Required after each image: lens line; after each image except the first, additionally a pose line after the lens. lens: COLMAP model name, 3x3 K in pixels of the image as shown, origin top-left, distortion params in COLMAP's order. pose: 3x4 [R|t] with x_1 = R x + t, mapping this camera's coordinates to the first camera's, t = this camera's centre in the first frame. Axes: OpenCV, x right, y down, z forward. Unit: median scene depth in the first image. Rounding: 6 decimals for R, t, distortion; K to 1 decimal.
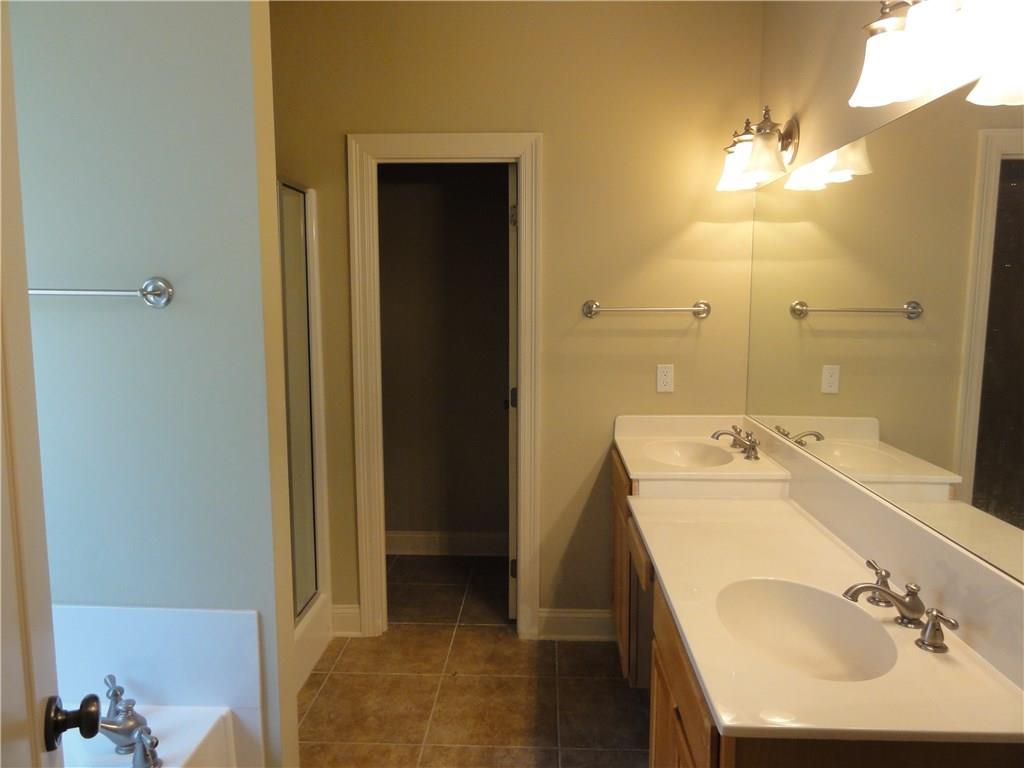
lens RADIAL K [[720.8, 0, 513.2], [0, 720.8, 384.0], [0, 0, 1]] dist [-0.009156, 0.012584]
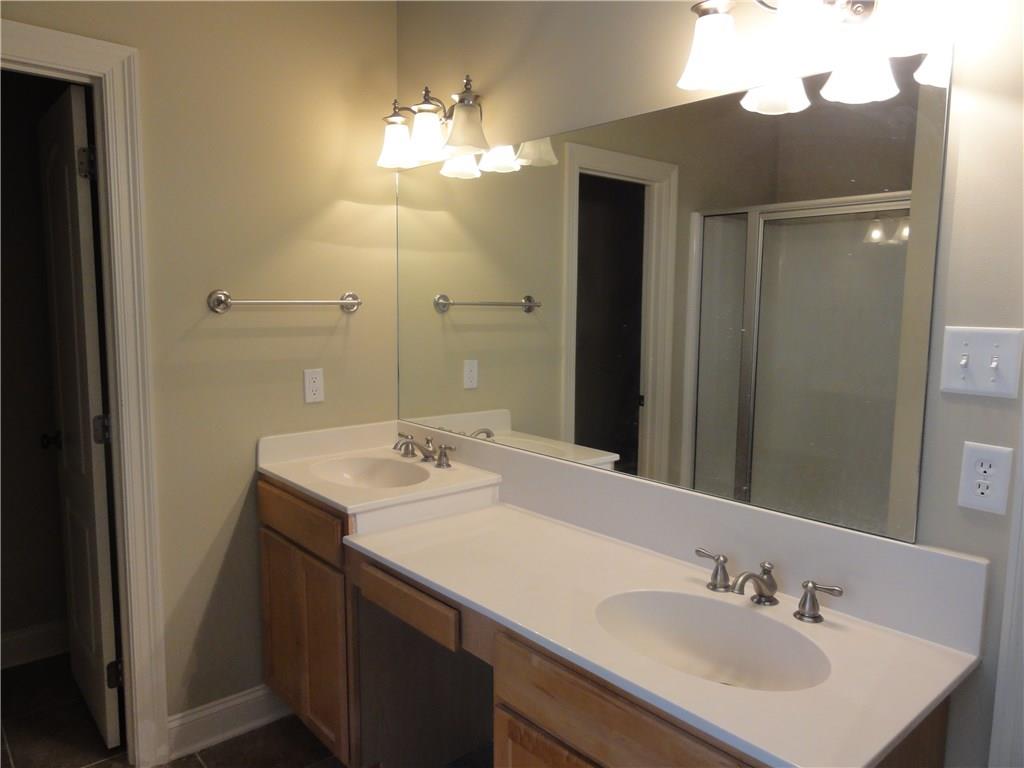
lens RADIAL K [[720.8, 0, 512.6], [0, 720.8, 384.7], [0, 0, 1]] dist [-0.009156, 0.012584]
pose [[0.720606, -0.072987, 0.689493, -0.200906], [0.073581, 0.996878, 0.028624, -0.016501], [-0.689430, 0.030107, 0.723727, 0.249977]]
